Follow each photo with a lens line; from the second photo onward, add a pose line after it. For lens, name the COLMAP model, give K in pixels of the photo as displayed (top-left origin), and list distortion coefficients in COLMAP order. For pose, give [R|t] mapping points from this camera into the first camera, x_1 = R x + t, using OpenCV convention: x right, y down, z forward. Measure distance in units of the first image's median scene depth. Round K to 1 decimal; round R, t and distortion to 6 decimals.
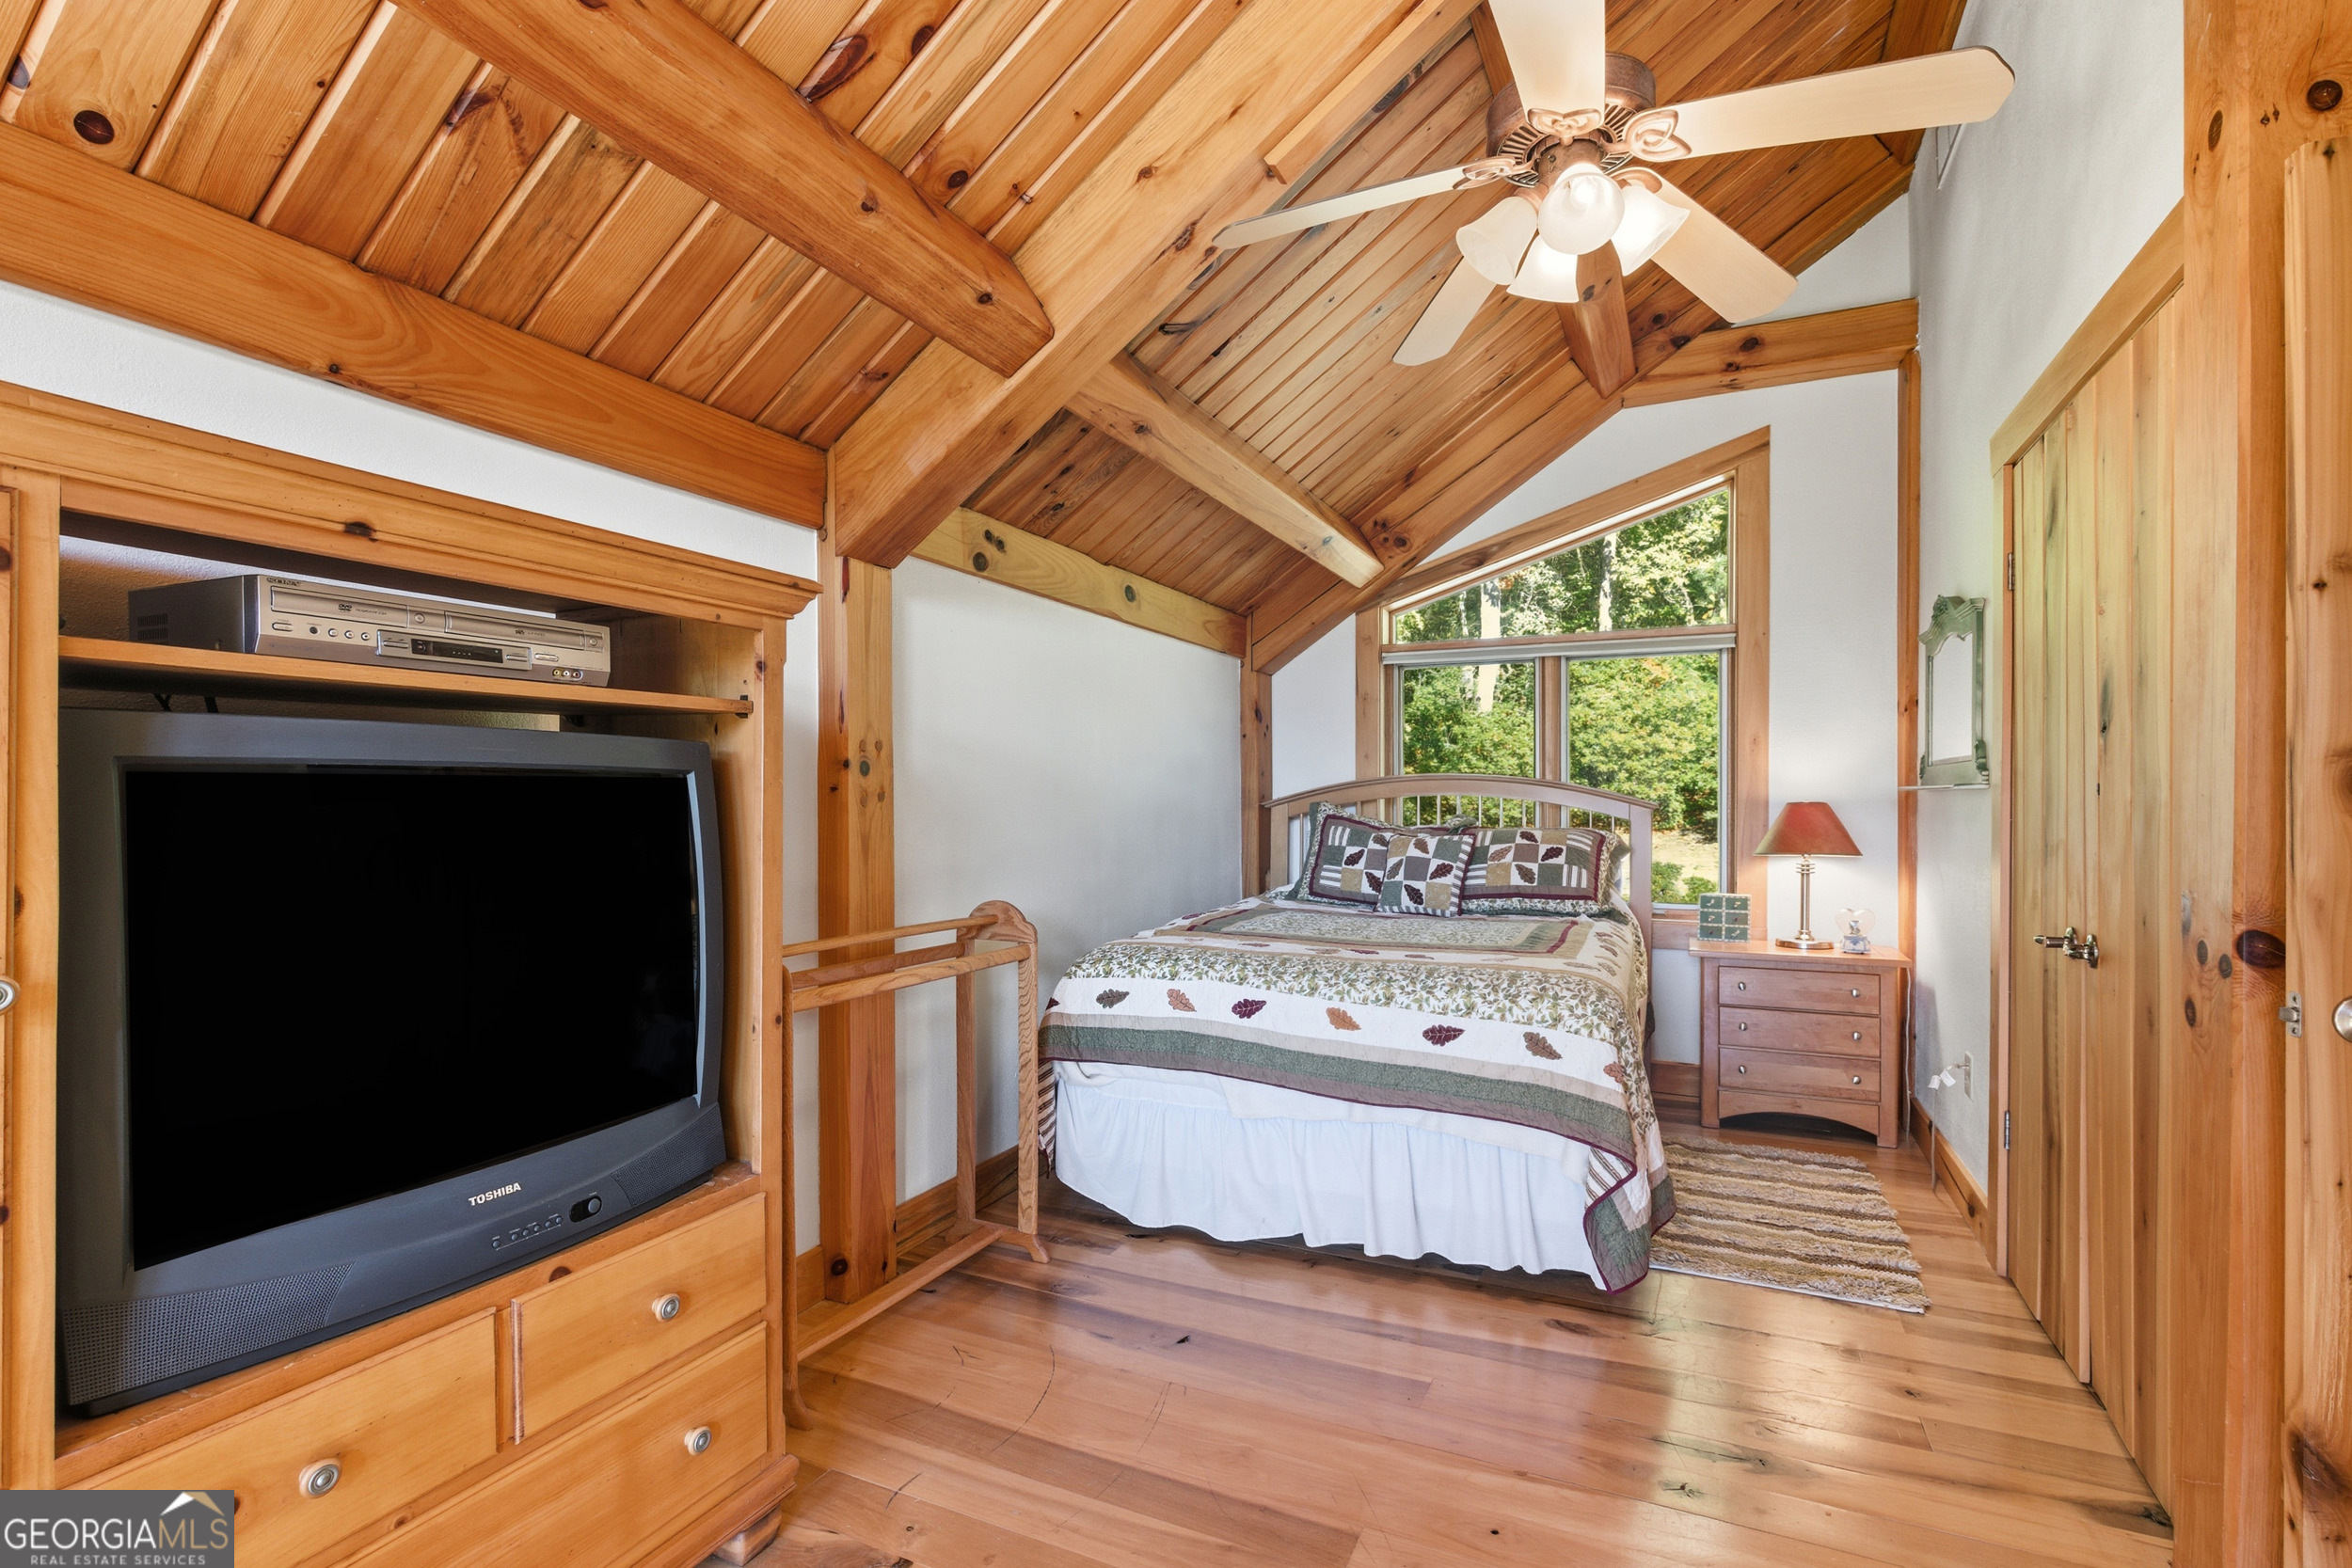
lens RADIAL K [[1072.8, 0, 1179.3], [0, 1072.8, 797.1], [0, 0, 1]] dist [-0.000860, 0.000122]
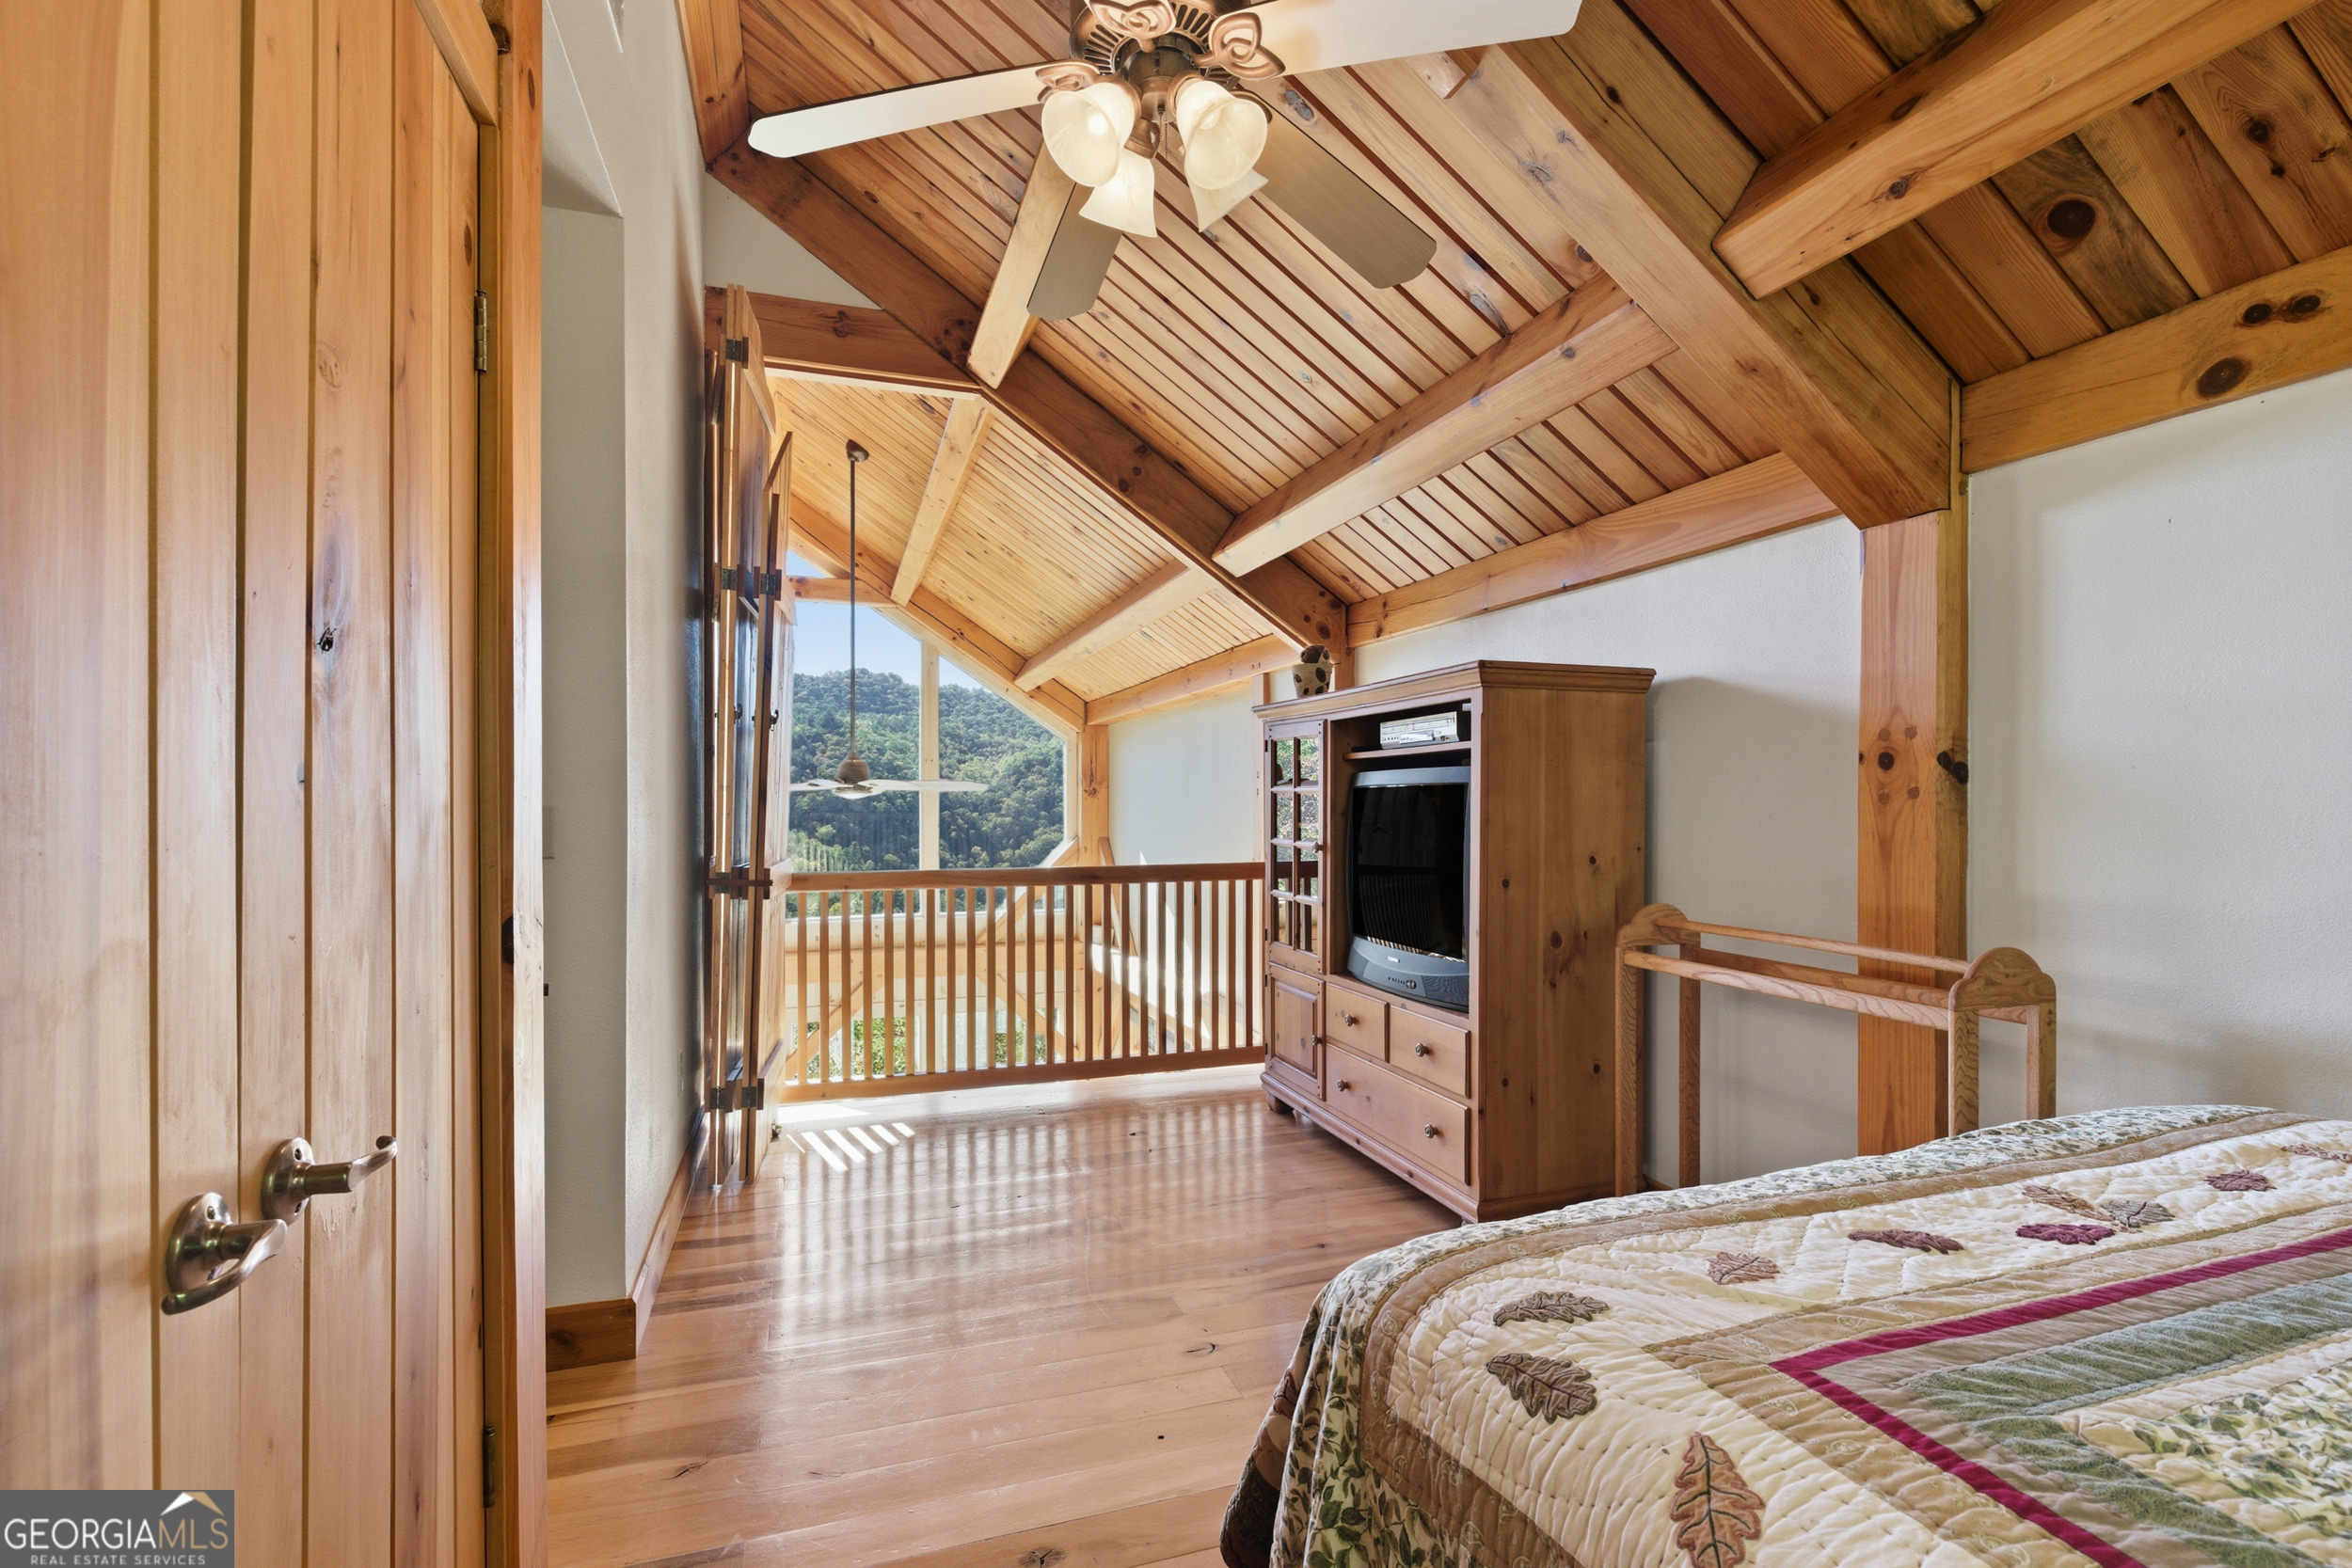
lens RADIAL K [[1072.8, 0, 1178.5], [0, 1072.8, 795.7], [0, 0, 1]] dist [-0.000860, 0.000122]
pose [[-0.712807, -0.001116, -0.701360, 0.721873], [0.005128, 0.999964, -0.006803, 0.004160], [0.701342, -0.008446, -0.712775, 1.208773]]
